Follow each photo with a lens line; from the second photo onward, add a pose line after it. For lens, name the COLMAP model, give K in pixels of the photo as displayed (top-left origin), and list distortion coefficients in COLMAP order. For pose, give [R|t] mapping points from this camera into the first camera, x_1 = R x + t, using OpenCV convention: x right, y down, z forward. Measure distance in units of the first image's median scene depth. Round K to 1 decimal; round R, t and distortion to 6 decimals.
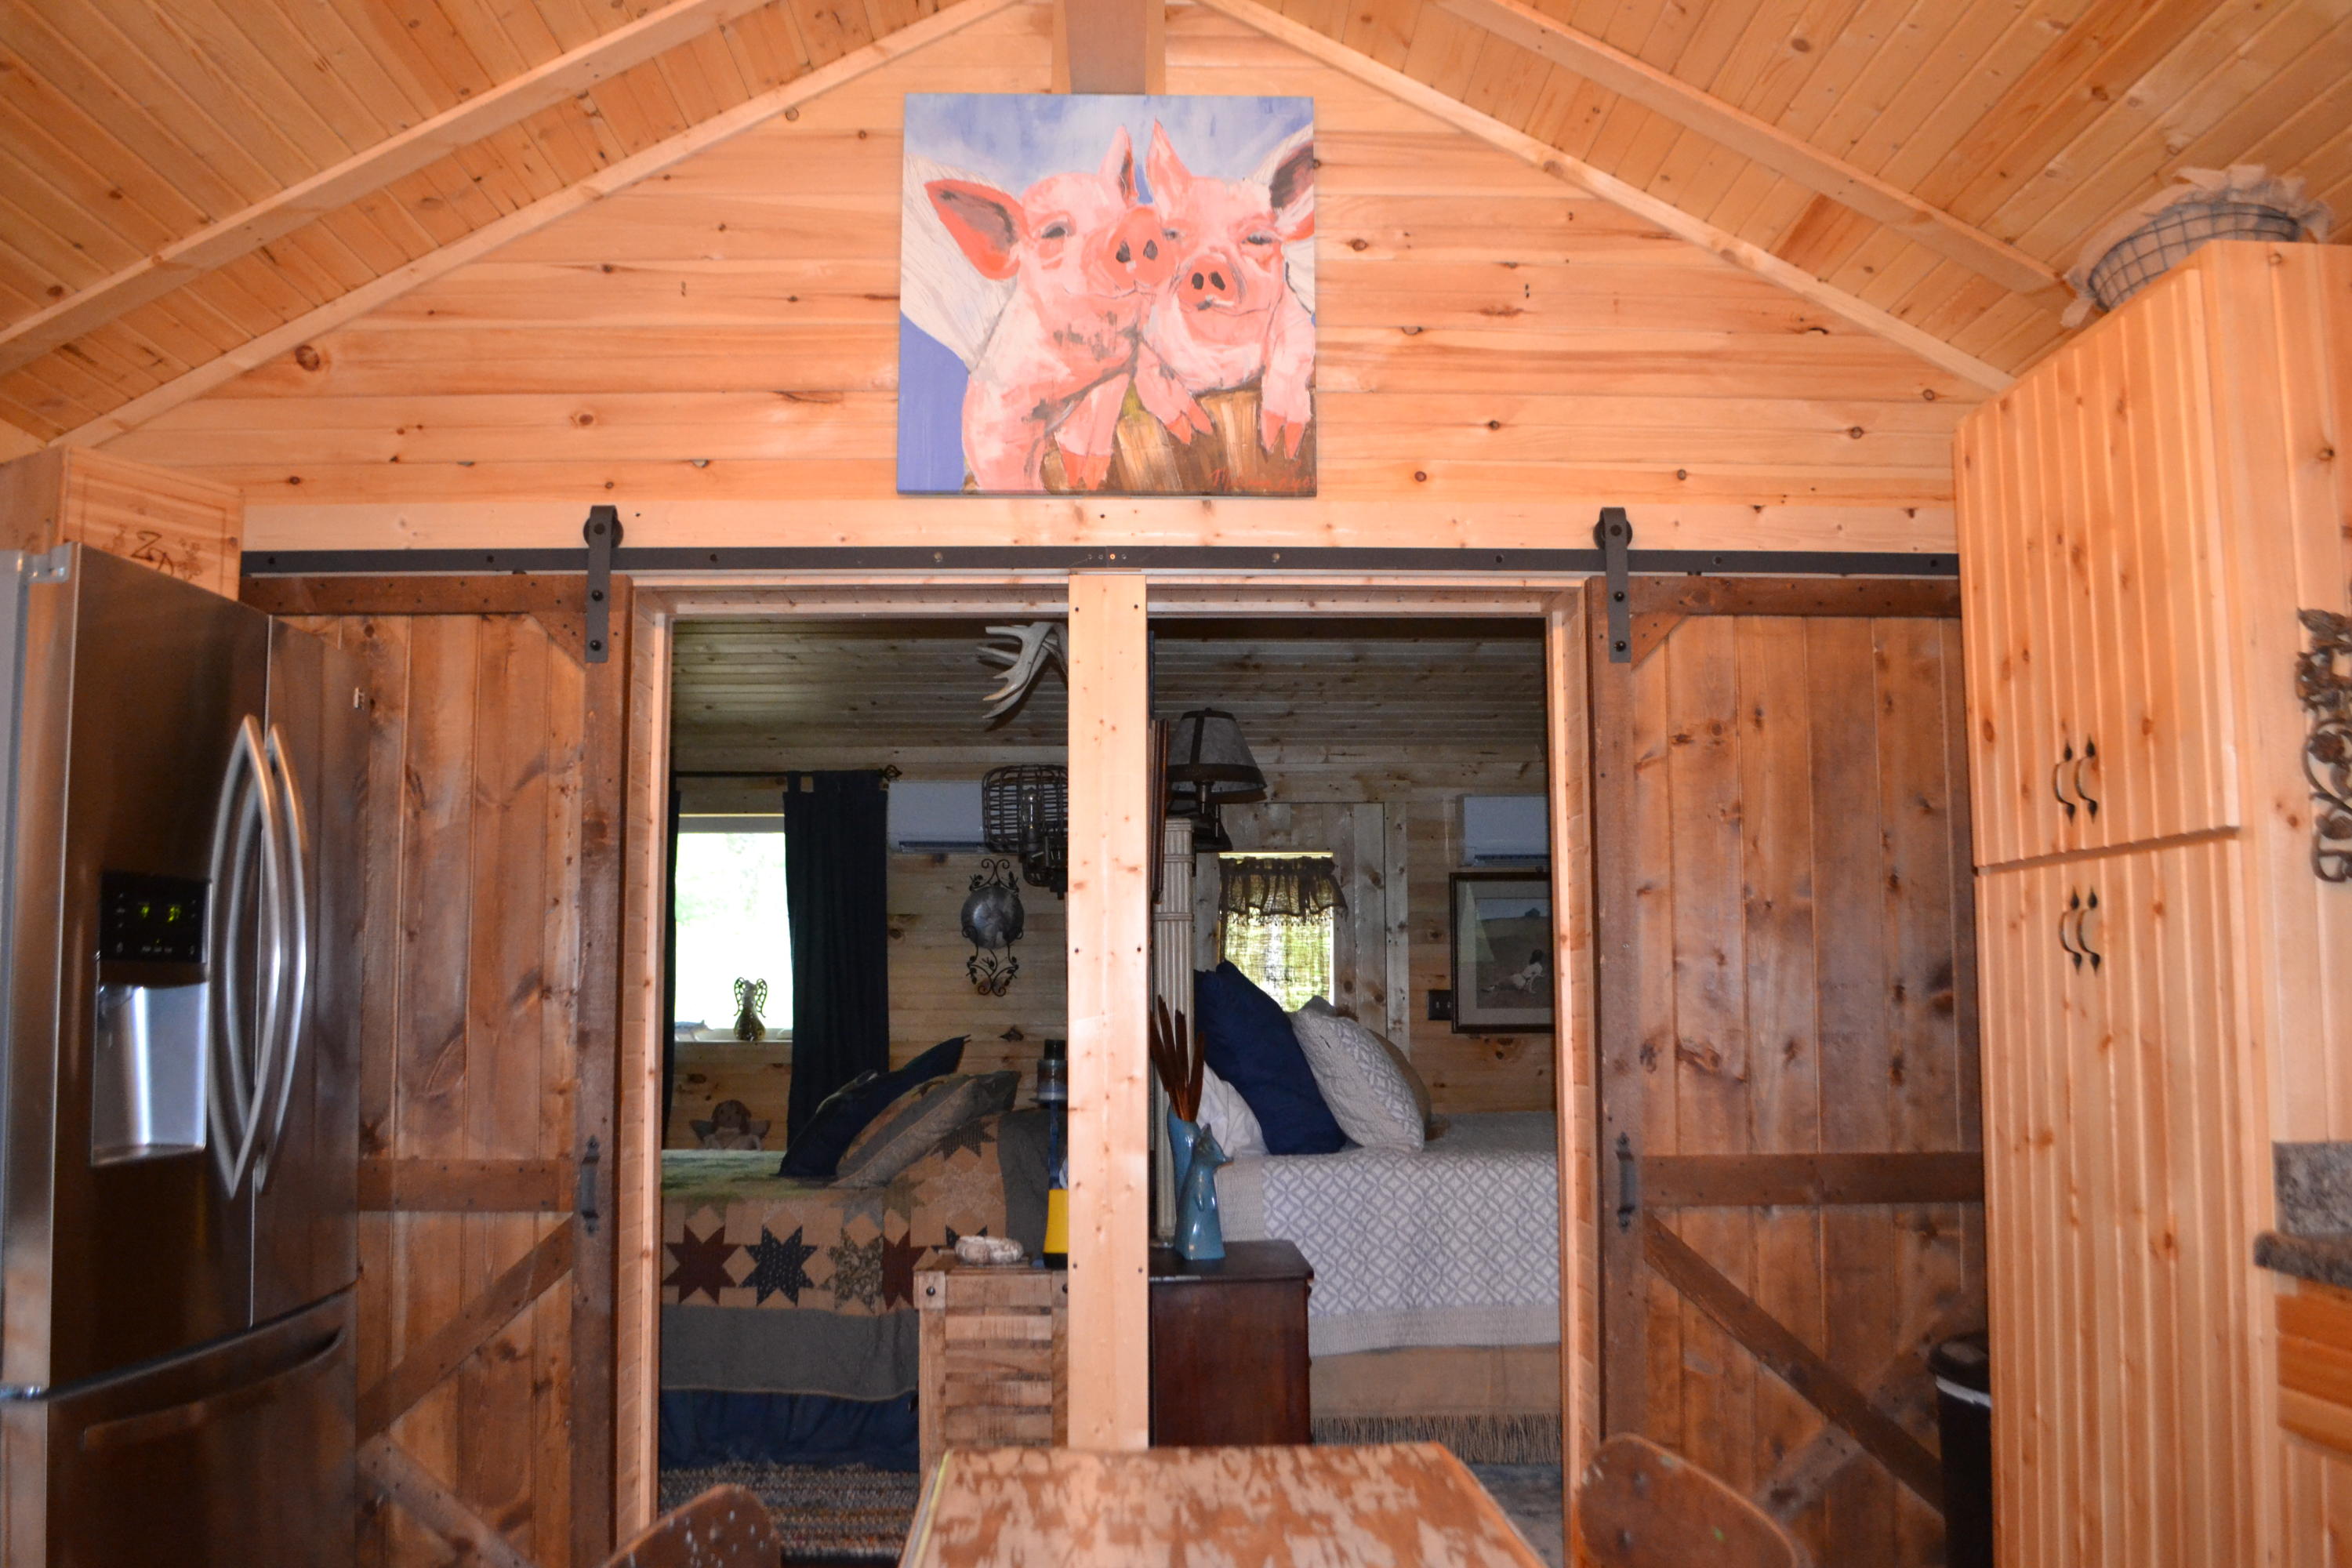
lens RADIAL K [[1872.4, 0, 1184.8], [0, 1872.4, 811.7], [0, 0, 1]] dist [-0.083335, 0.012444]
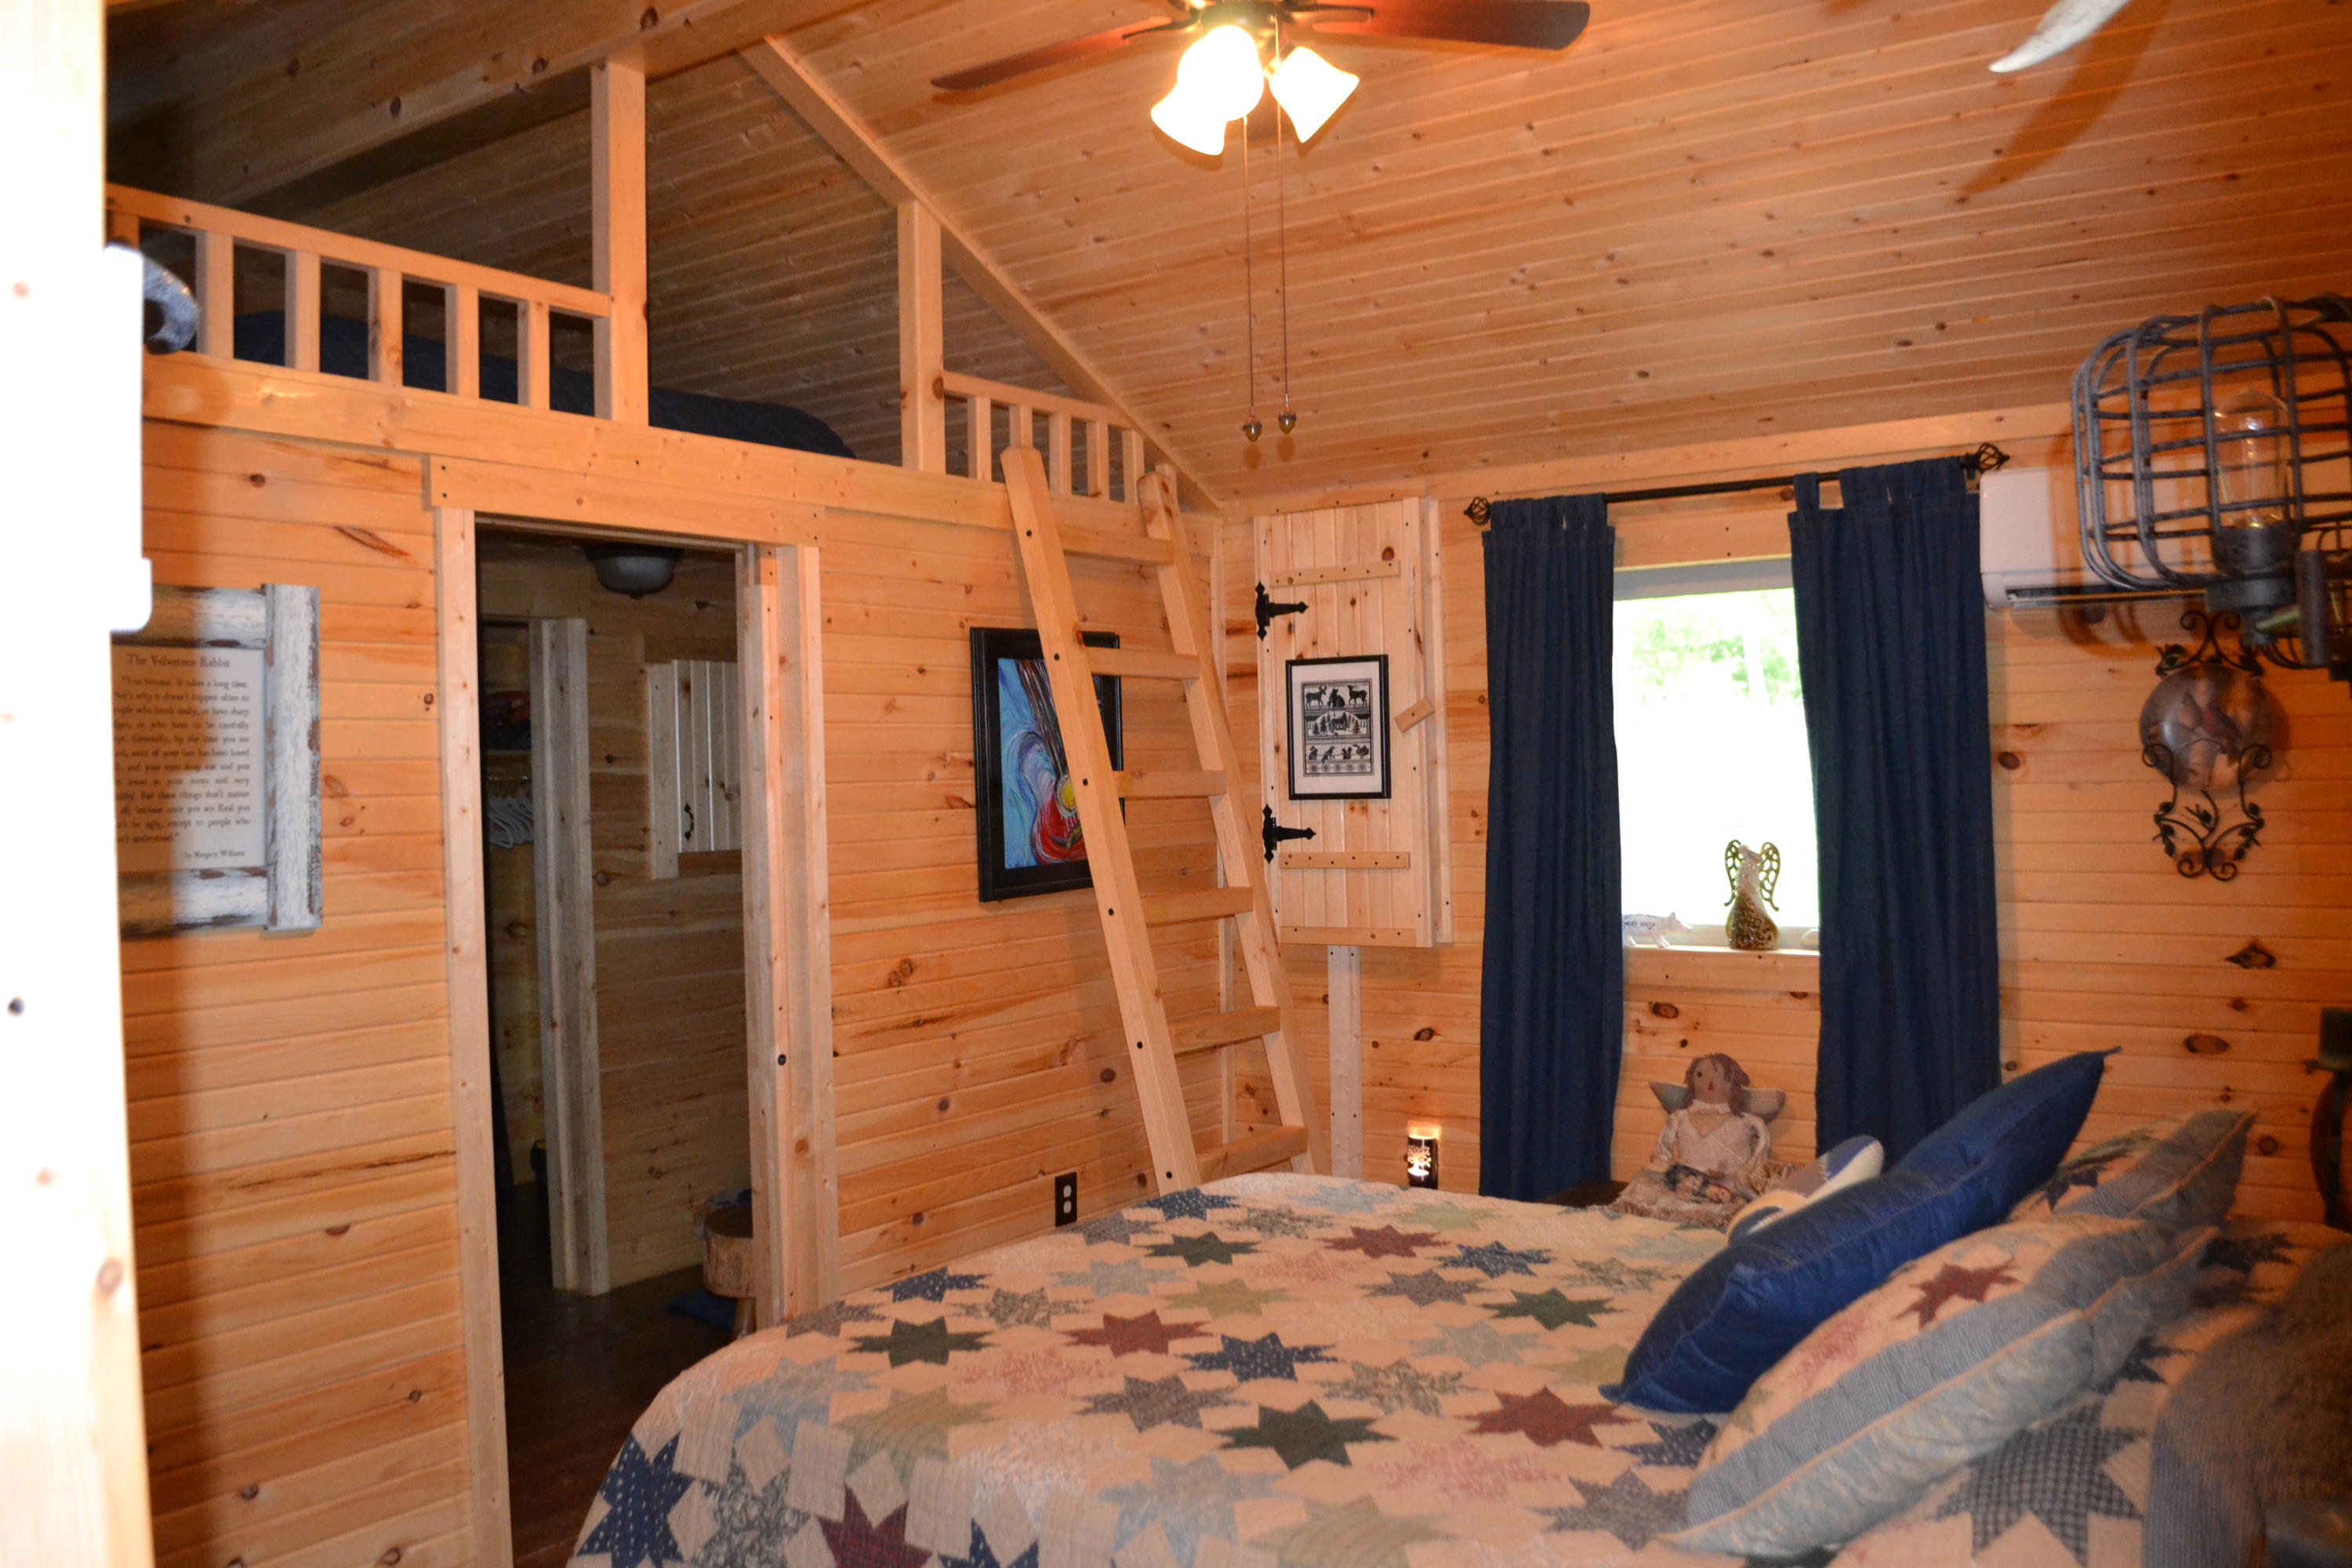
lens RADIAL K [[1872.4, 0, 1184.8], [0, 1872.4, 811.7], [0, 0, 1]] dist [-0.083335, 0.012444]
pose [[0.804410, -0.000363, -0.594075, -0.065876], [0.076735, 0.991686, 0.103299, 0.014363], [0.589098, -0.128681, 0.797750, 0.915977]]
